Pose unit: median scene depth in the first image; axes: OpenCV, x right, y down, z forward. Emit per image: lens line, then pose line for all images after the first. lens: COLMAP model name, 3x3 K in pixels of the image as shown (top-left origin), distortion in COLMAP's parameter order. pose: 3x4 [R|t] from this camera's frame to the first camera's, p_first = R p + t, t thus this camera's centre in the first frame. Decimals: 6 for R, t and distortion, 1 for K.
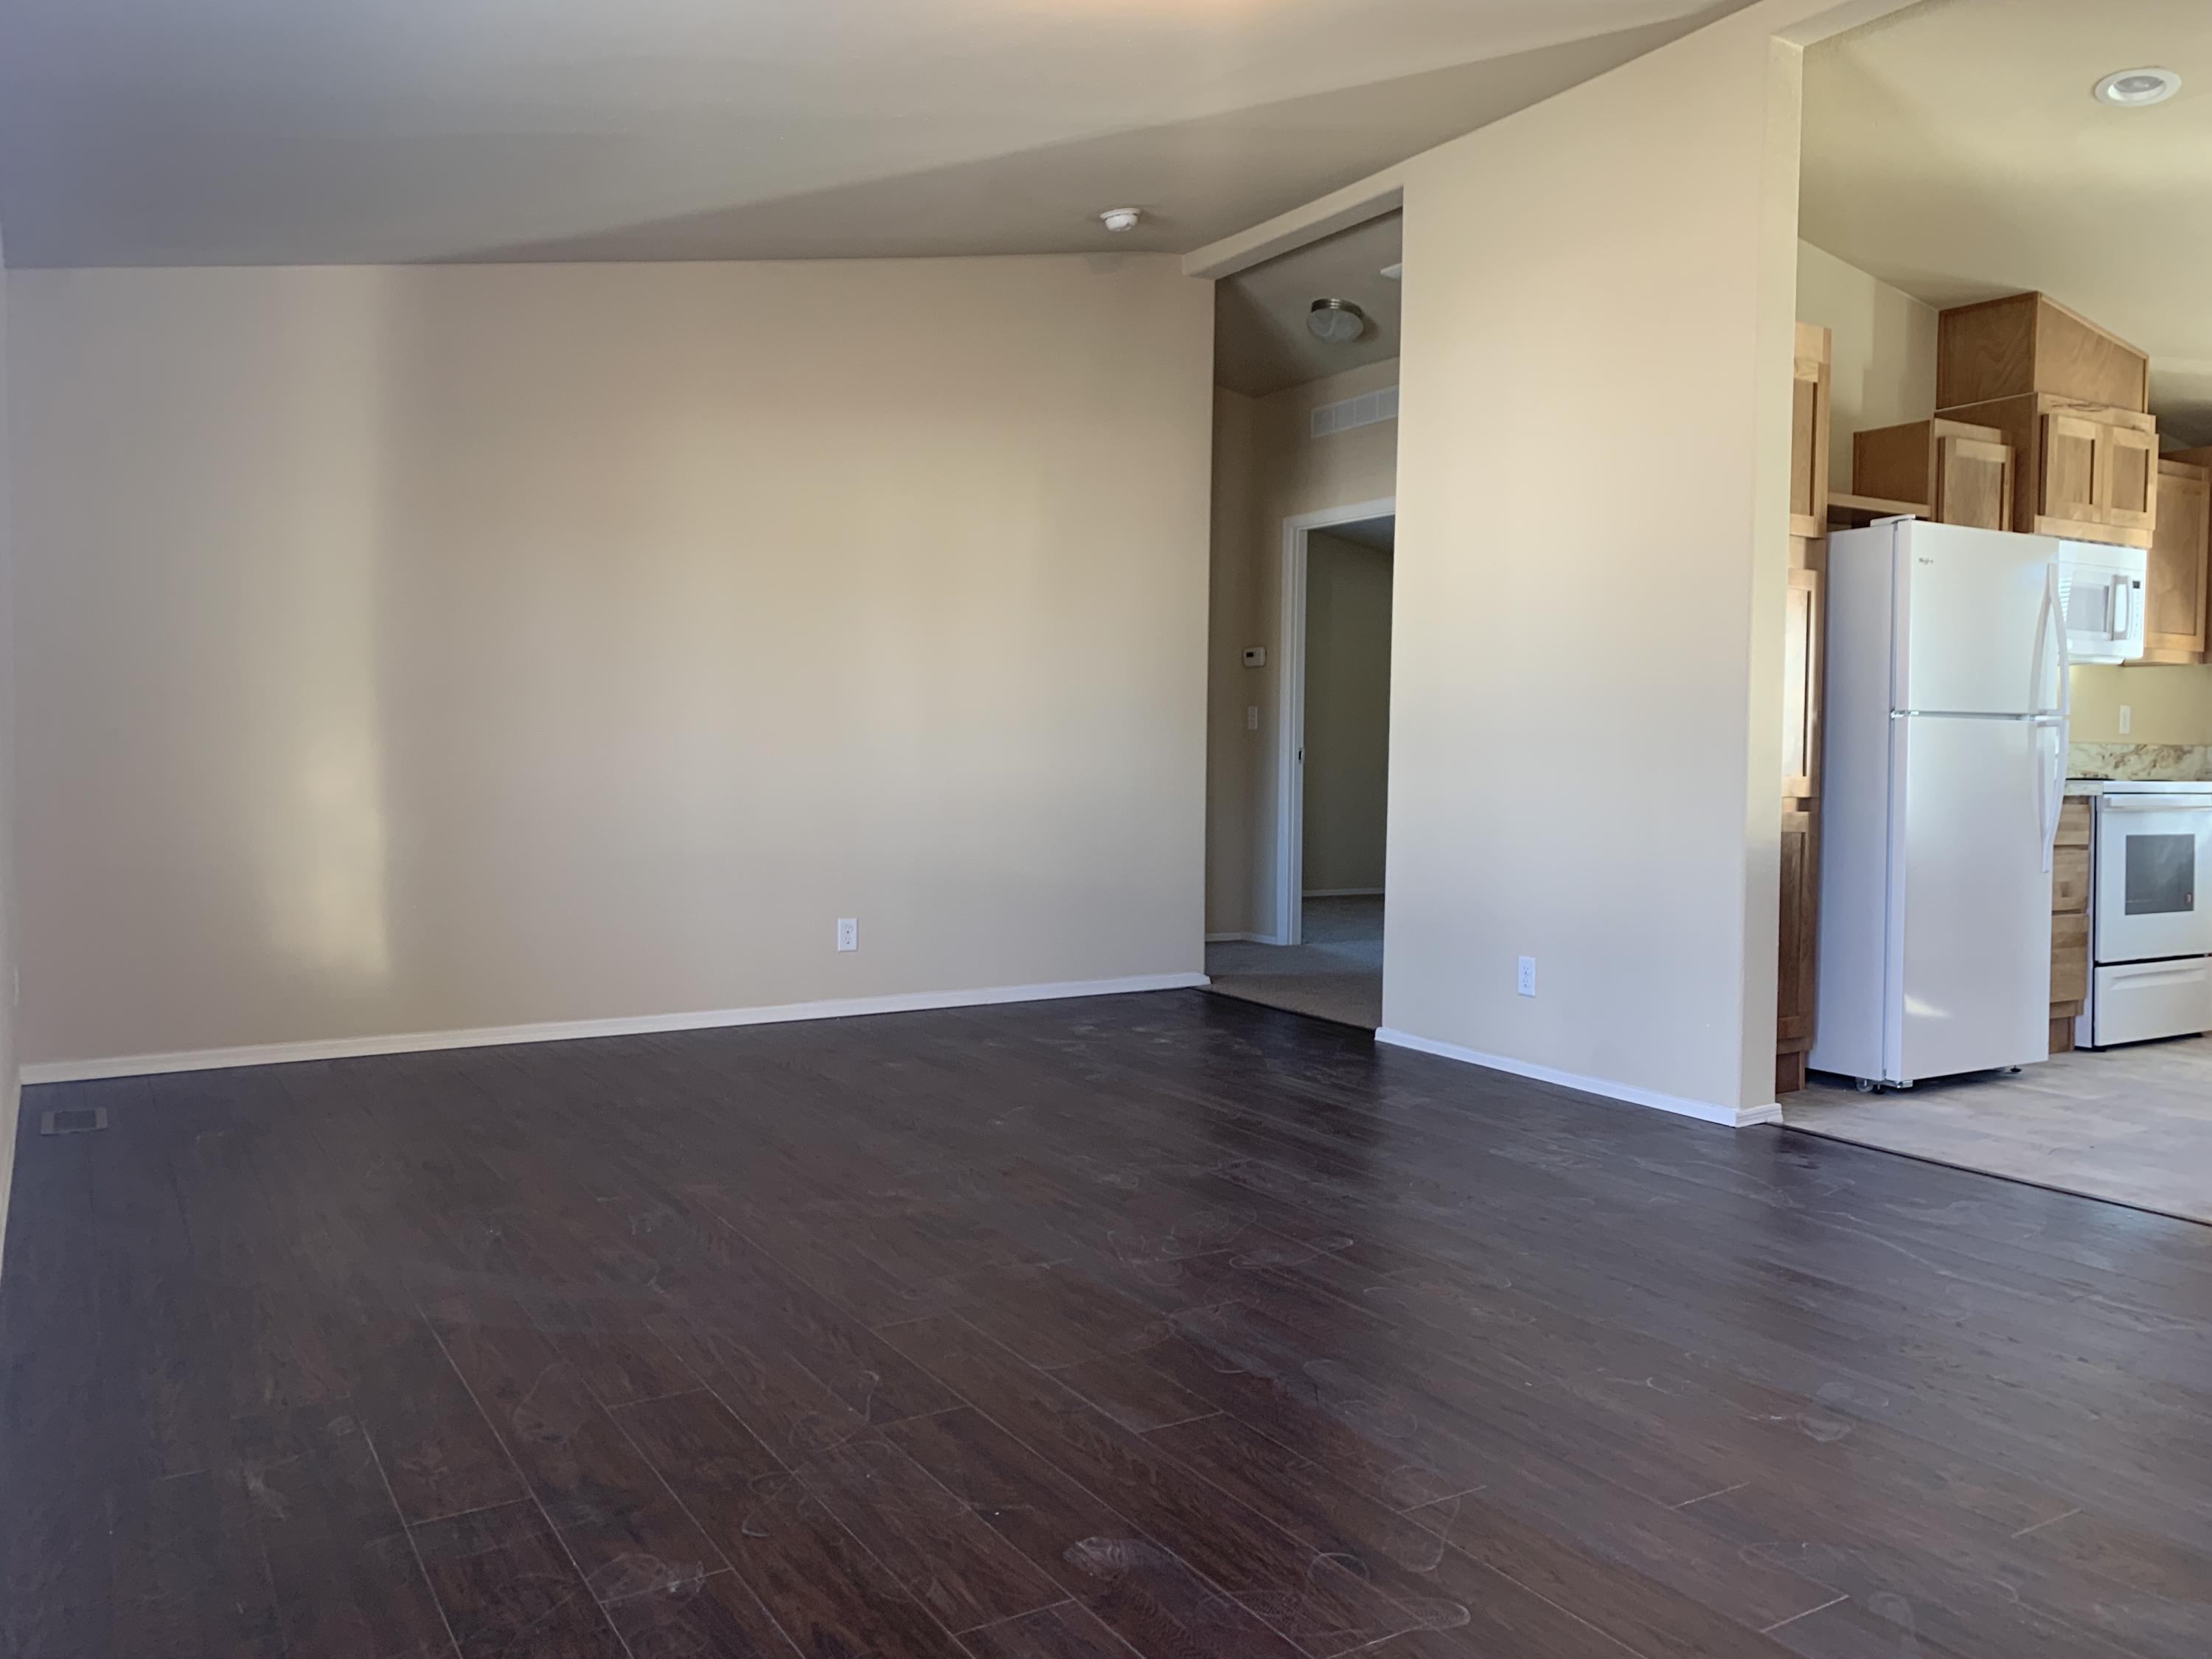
lens RADIAL K [[1686.8, 0, 1103.7], [0, 1686.8, 804.3], [0, 0, 1]] dist [0.028937, -0.033547]
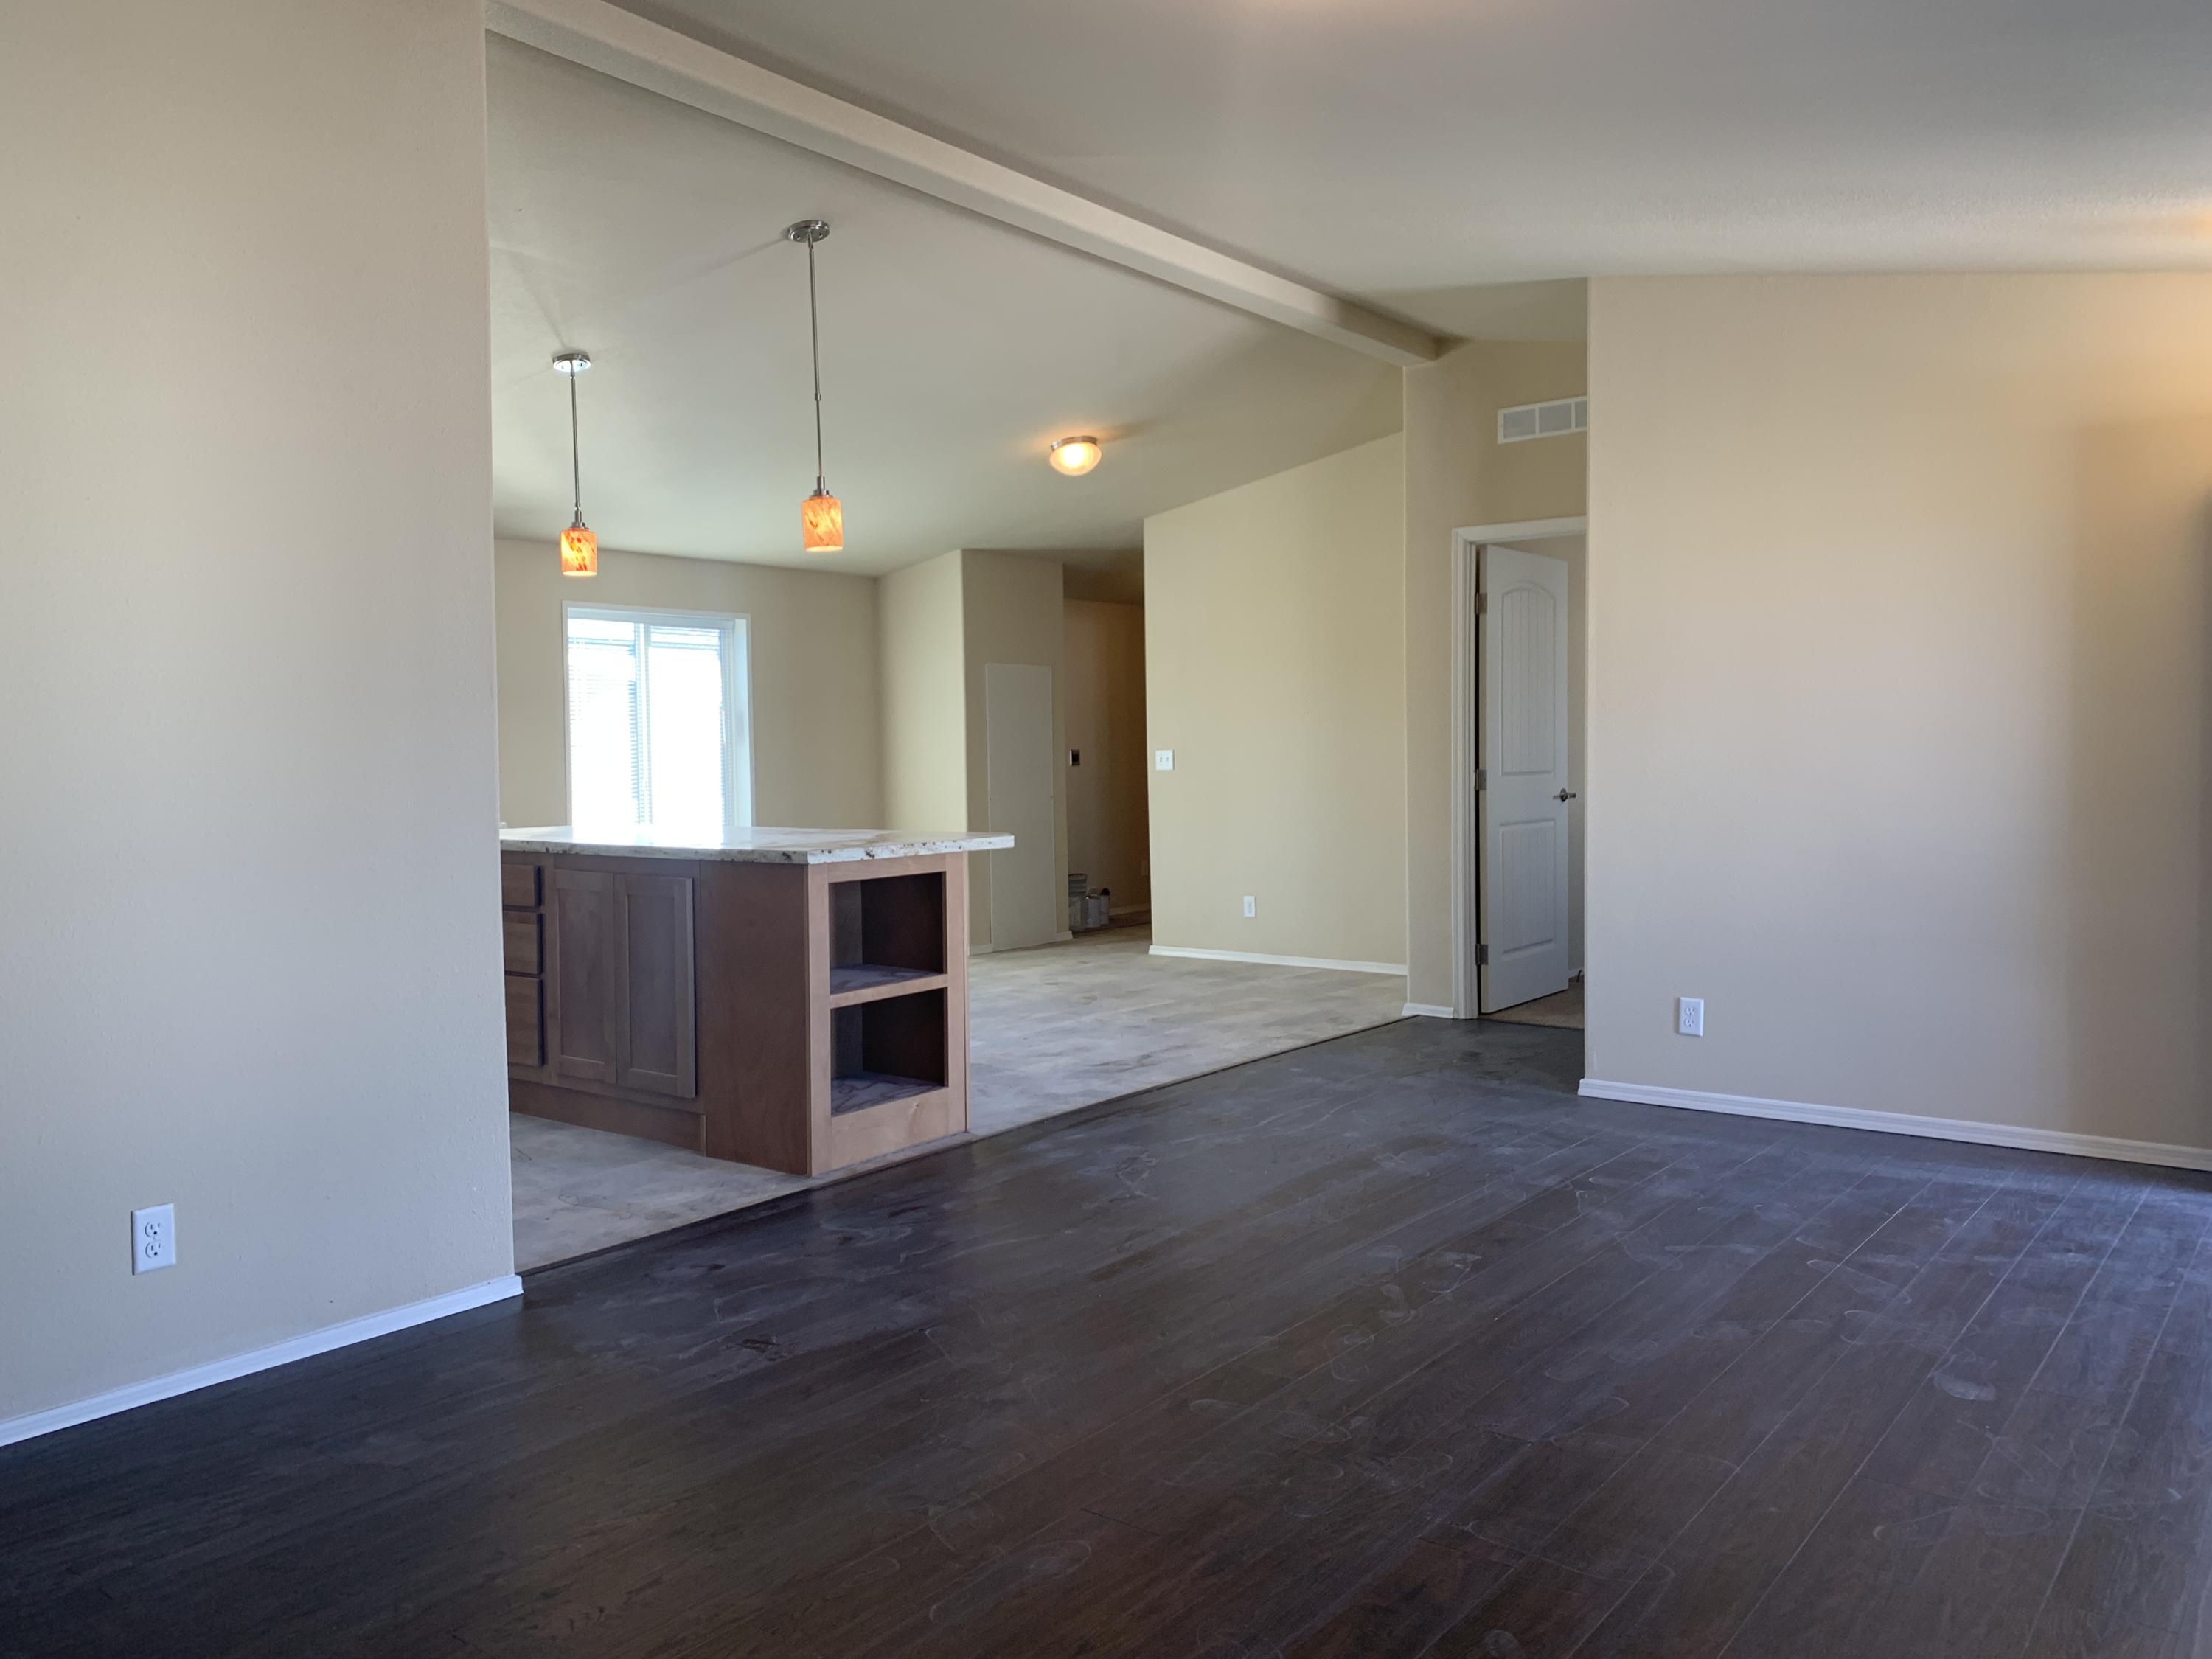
lens RADIAL K [[1670.0, 0, 1106.0], [0, 1670.0, 829.5], [0, 0, 1]] dist [0.054555, -0.074274]
pose [[-0.361625, -0.052013, 0.930872, -0.426120], [0.040106, 0.996651, 0.071268, -0.074898], [-0.931461, 0.063106, -0.358328, 0.865754]]
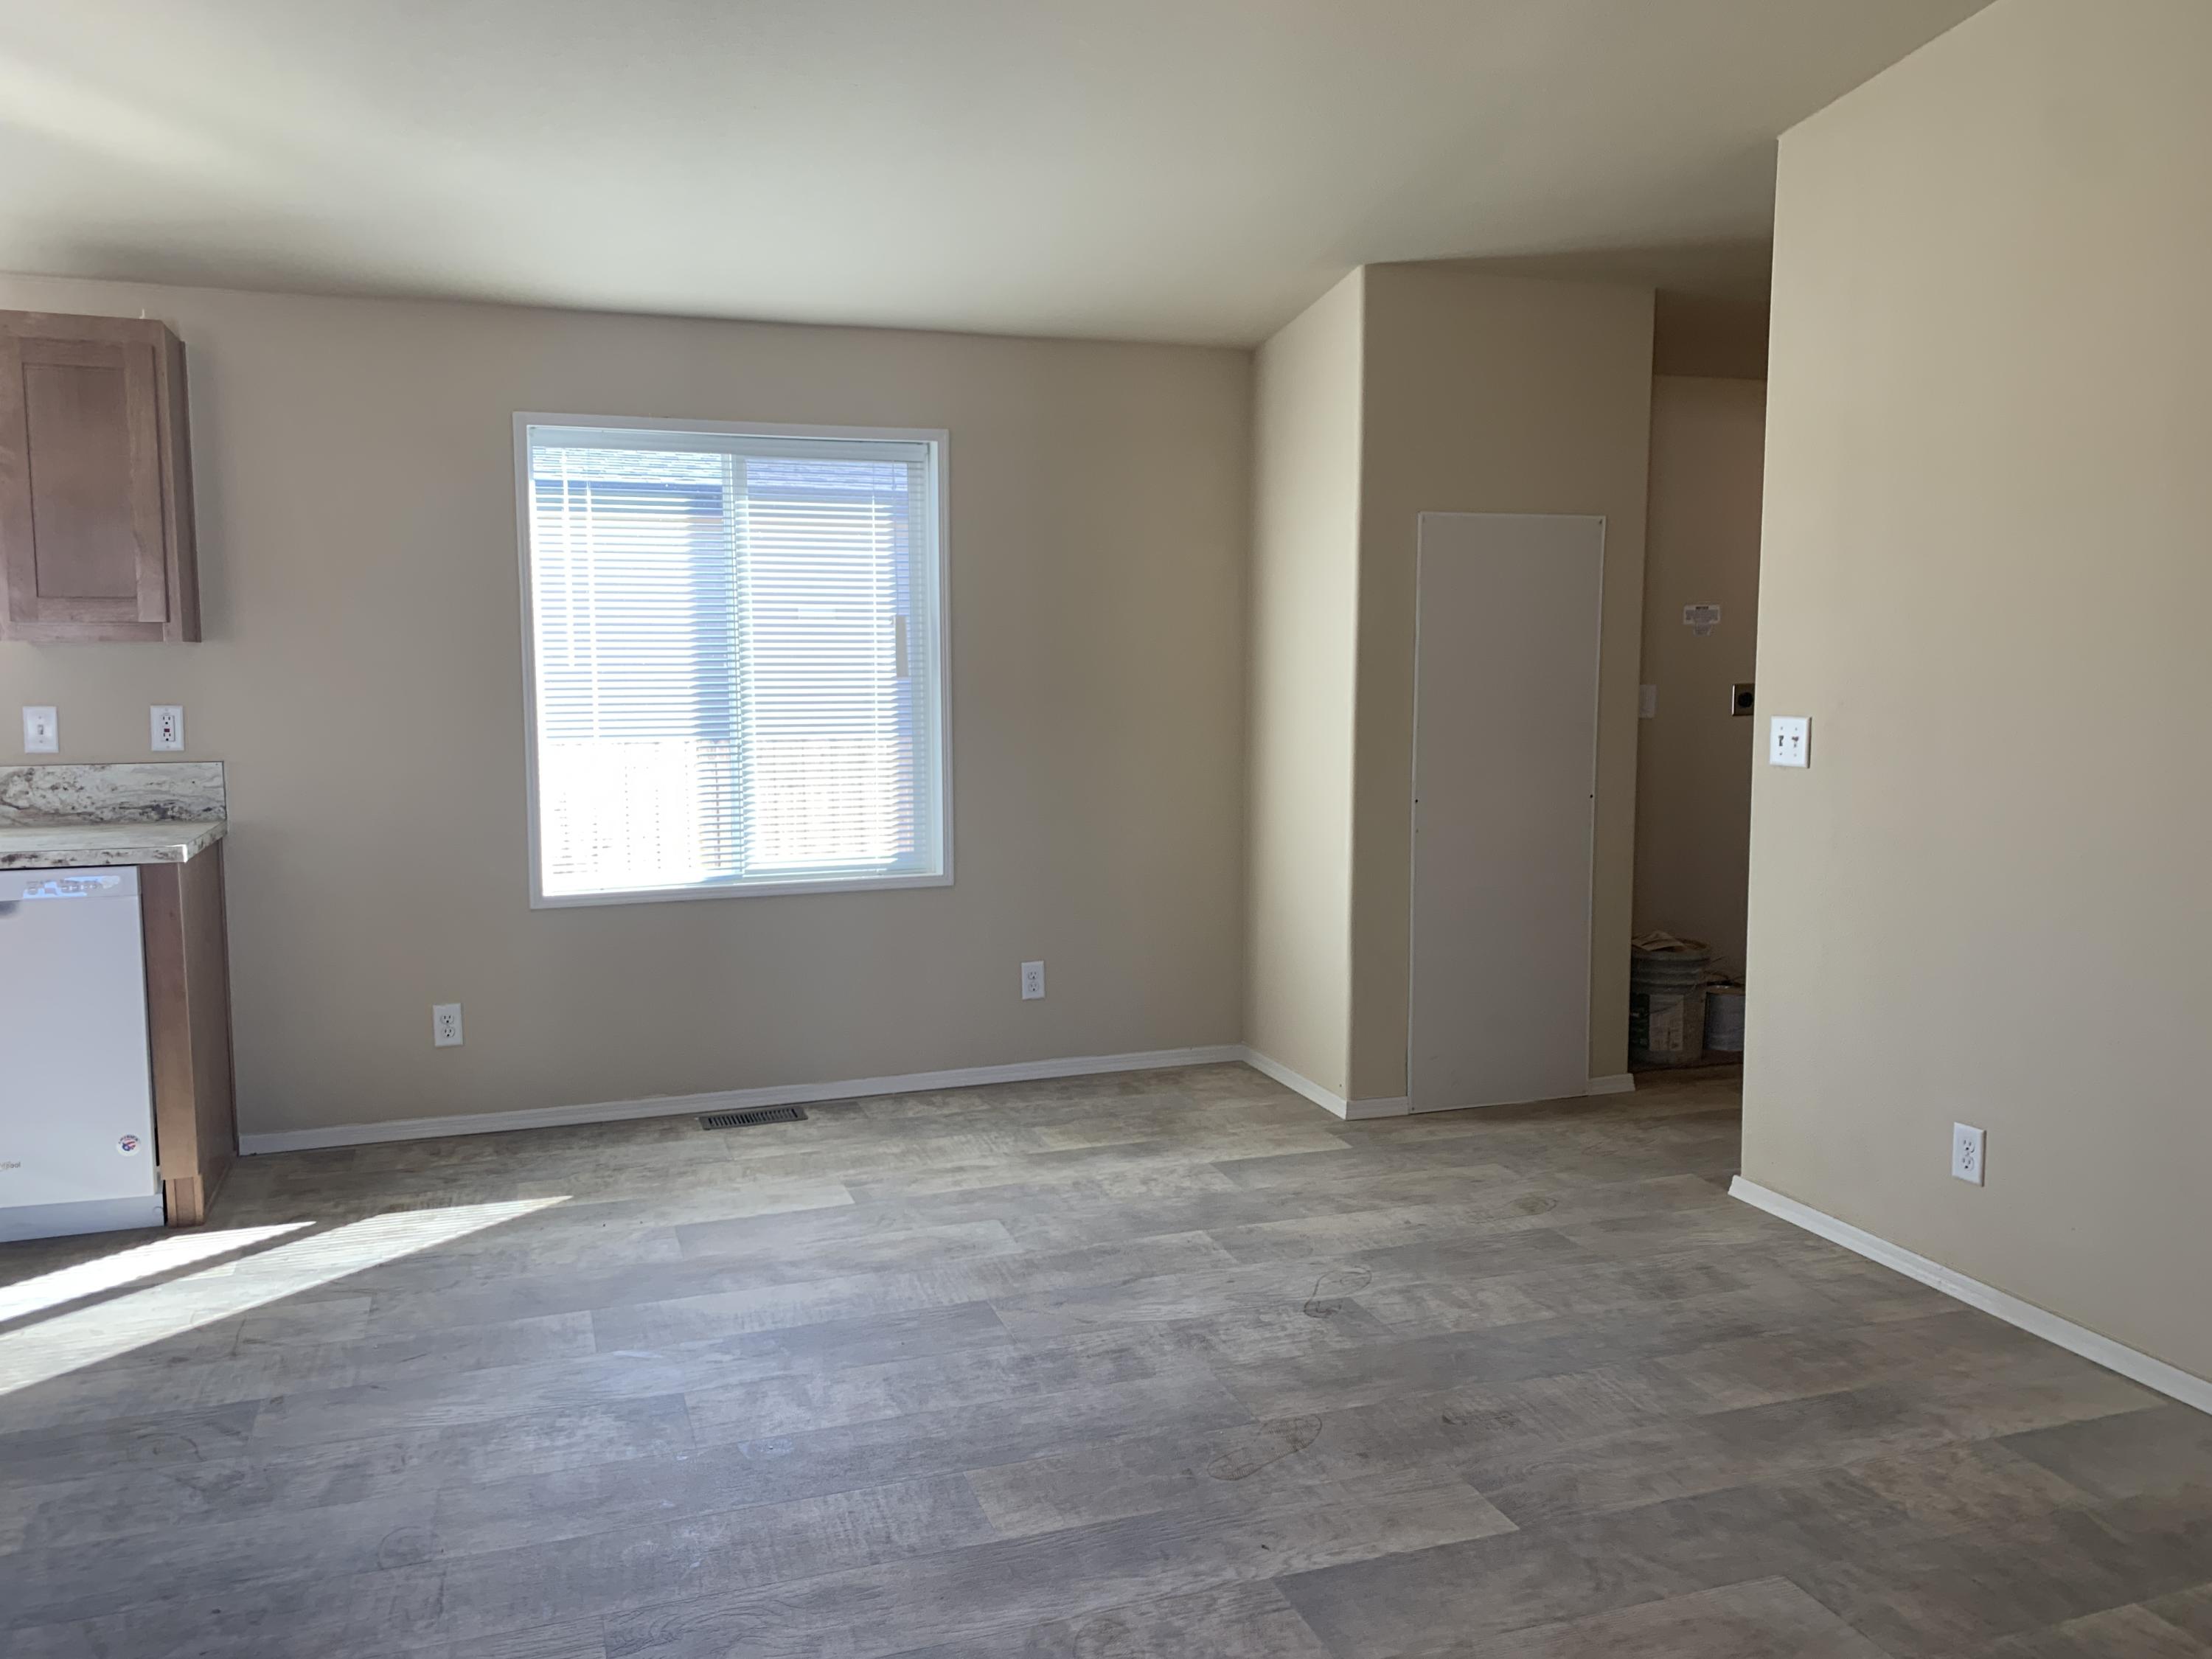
lens RADIAL K [[1665.9, 0, 1081.8], [0, 1665.9, 830.3], [0, 0, 1]] dist [0.002721, 0.002166]
pose [[0.208151, -0.125964, 0.969952, 0.474706], [0.035084, 0.991996, 0.121298, -0.079519], [-0.977467, 0.008781, 0.210904, 0.291986]]
